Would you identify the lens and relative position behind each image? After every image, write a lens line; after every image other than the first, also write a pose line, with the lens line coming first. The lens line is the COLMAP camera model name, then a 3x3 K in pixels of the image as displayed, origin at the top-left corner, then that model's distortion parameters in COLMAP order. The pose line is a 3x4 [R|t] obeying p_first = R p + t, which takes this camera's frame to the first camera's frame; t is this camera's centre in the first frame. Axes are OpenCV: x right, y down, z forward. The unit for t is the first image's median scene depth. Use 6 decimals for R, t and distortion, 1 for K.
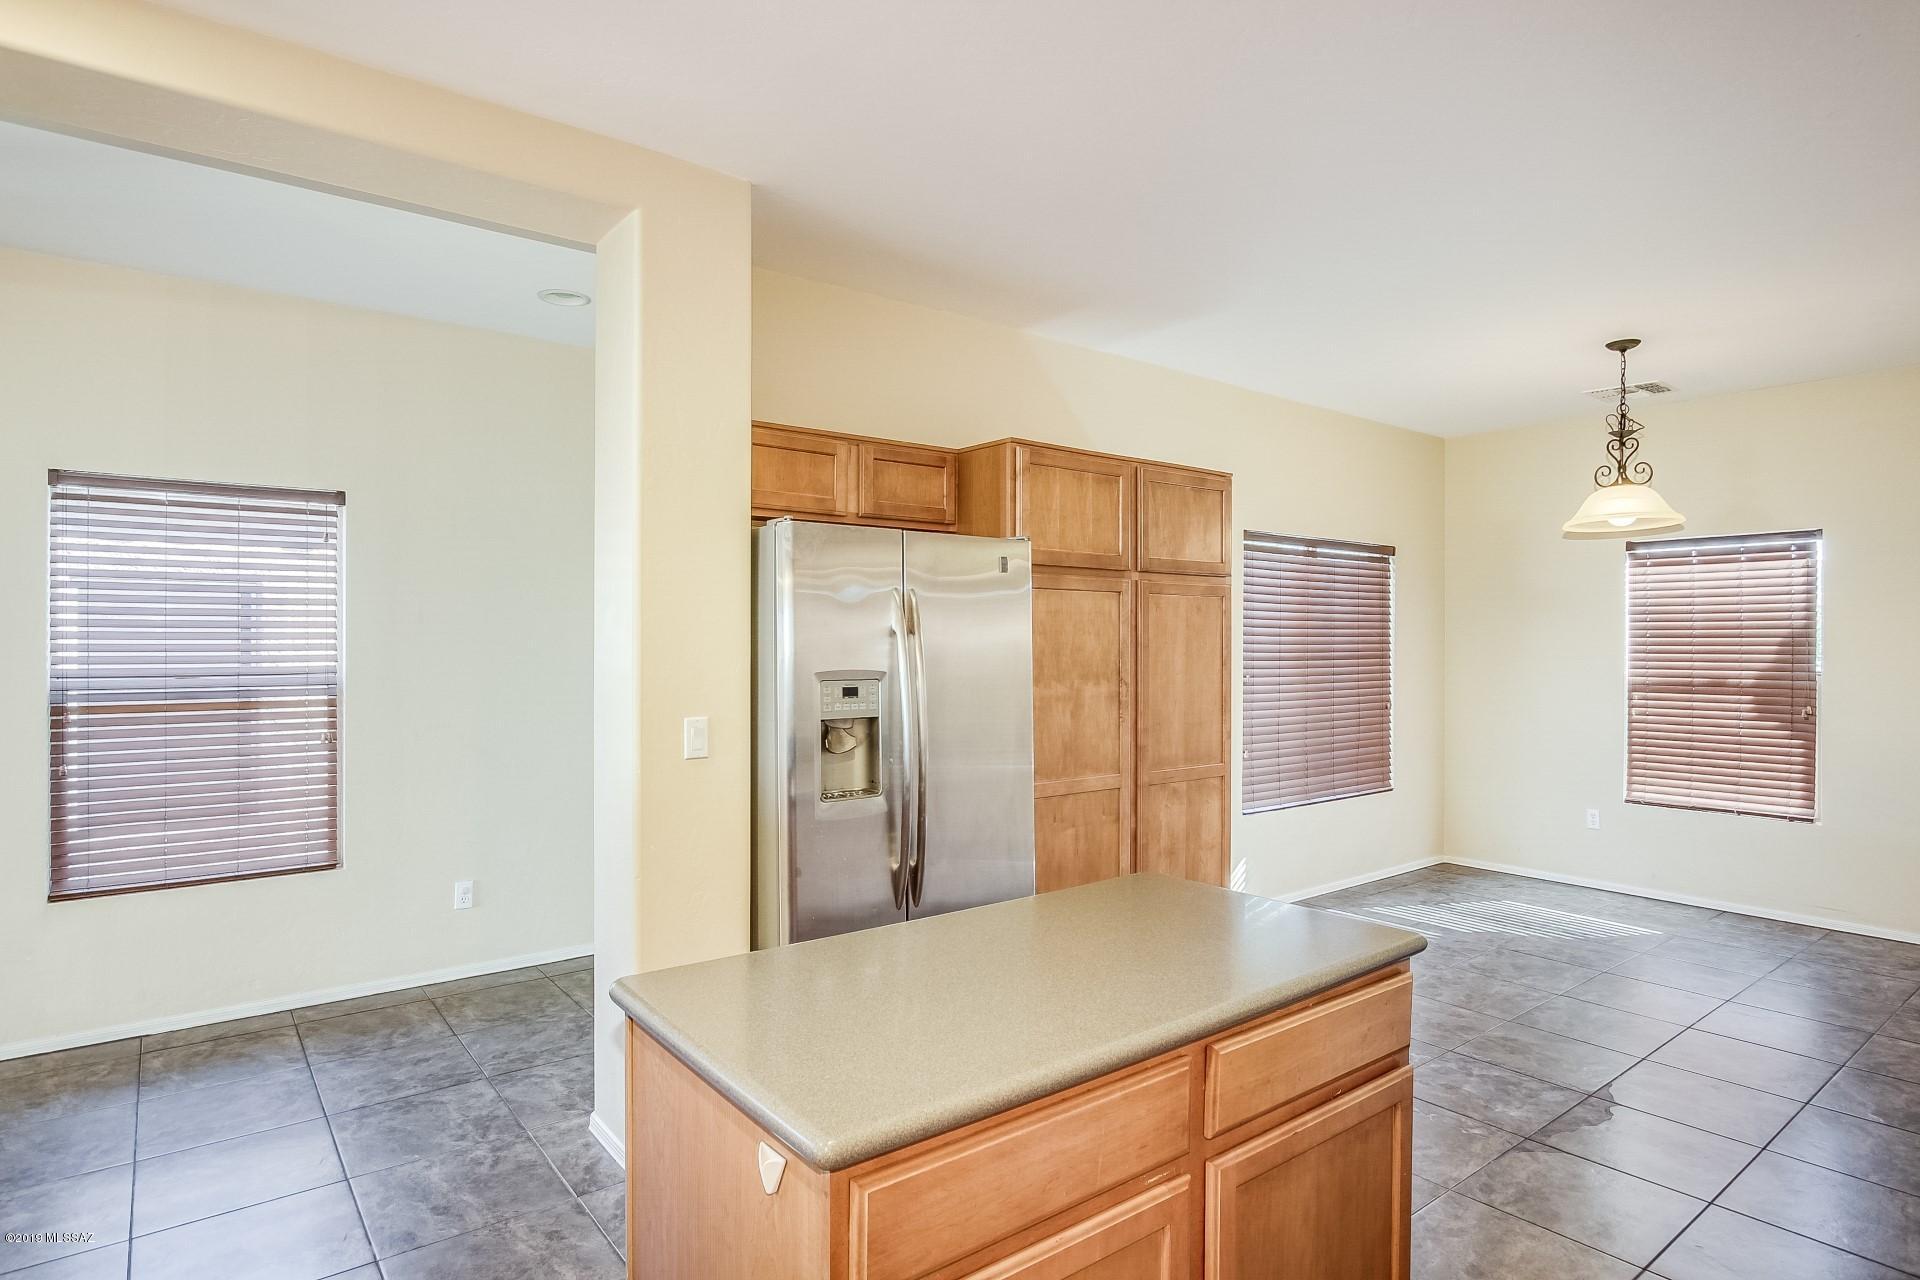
lens RADIAL K [[1038.8, 0, 960.0], [0, 1038.8, 640.0], [0, 0, 1]] dist [-0.007354, -0.000926]
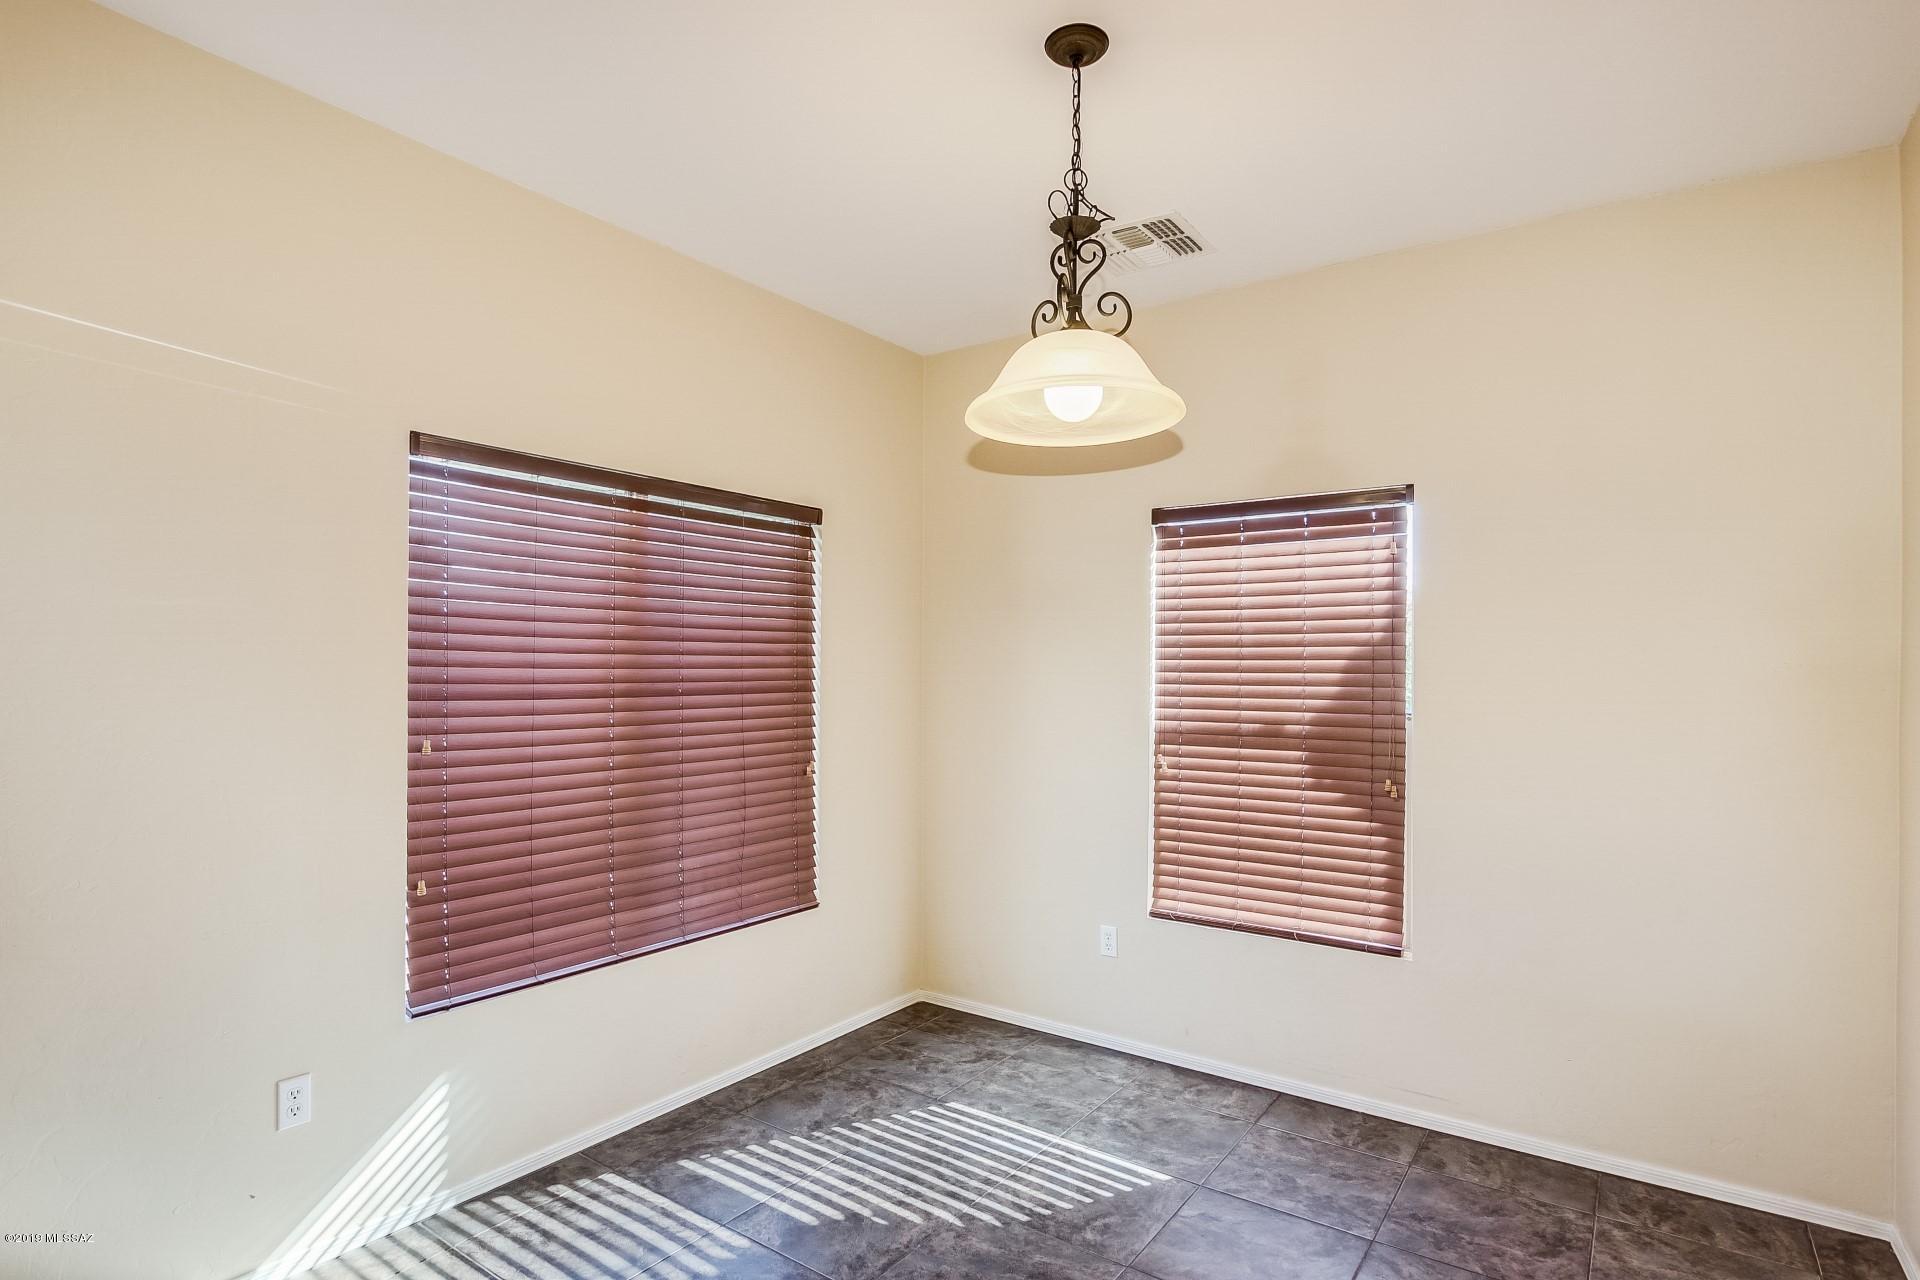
lens RADIAL K [[1002.5, 0, 962.7], [0, 1002.5, 669.0], [0, 0, 1]] dist [-0.003529, -0.000311]
pose [[0.958047, 0.003907, 0.286583, 0.382494], [-0.004524, 0.999989, 0.001489, 0.003608], [-0.286574, -0.002723, 0.958054, 0.475439]]
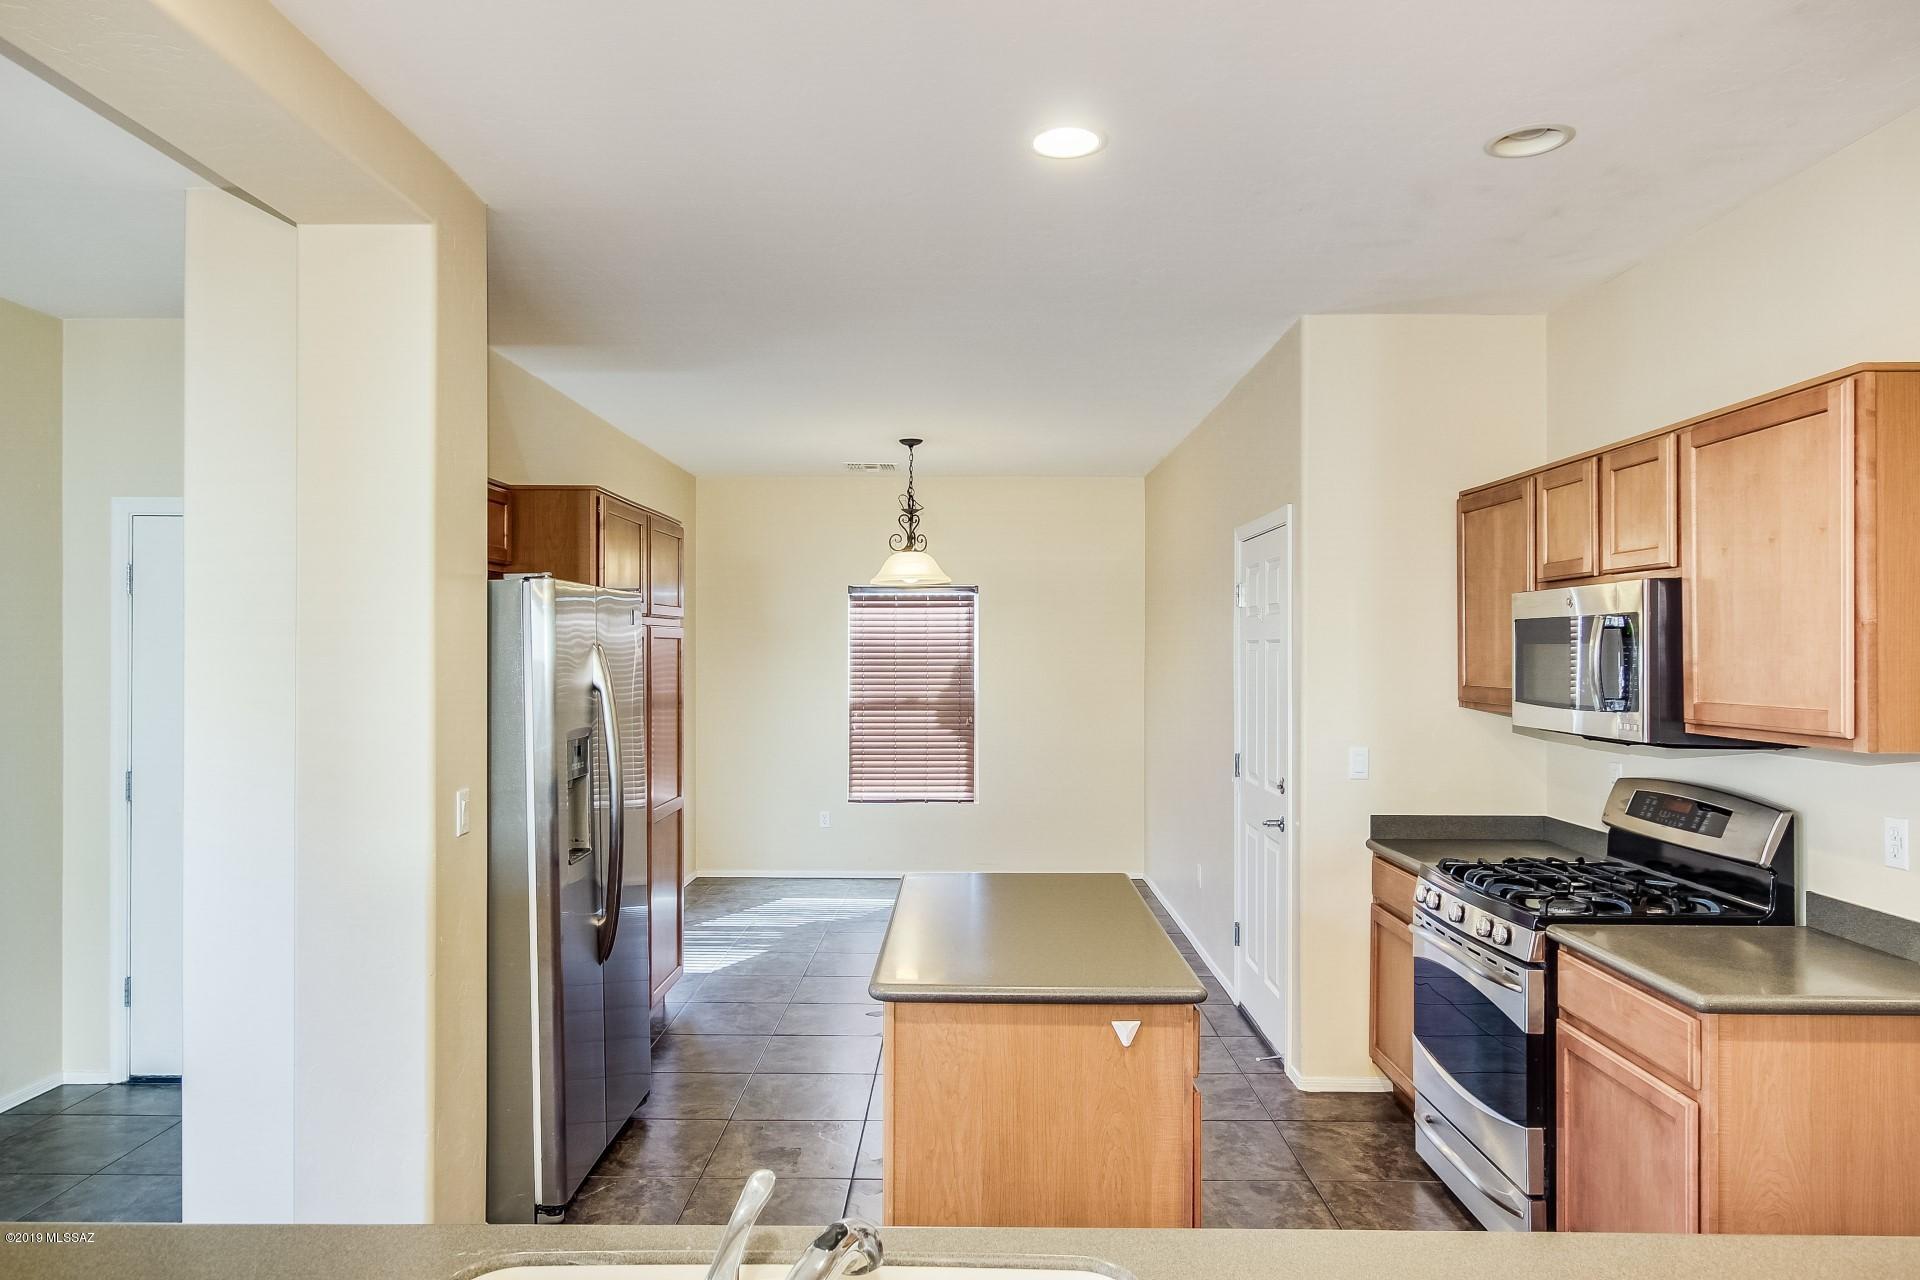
lens RADIAL K [[1264.9, 0, 958.1], [0, 1264.9, 645.2], [0, 0, 1]] dist [-0.002639, -0.000871]
pose [[0.631462, -0.001440, 0.775405, -0.449876], [0.001608, 0.999999, 0.000547, -0.028712], [-0.775405, 0.000901, 0.631464, -0.028772]]
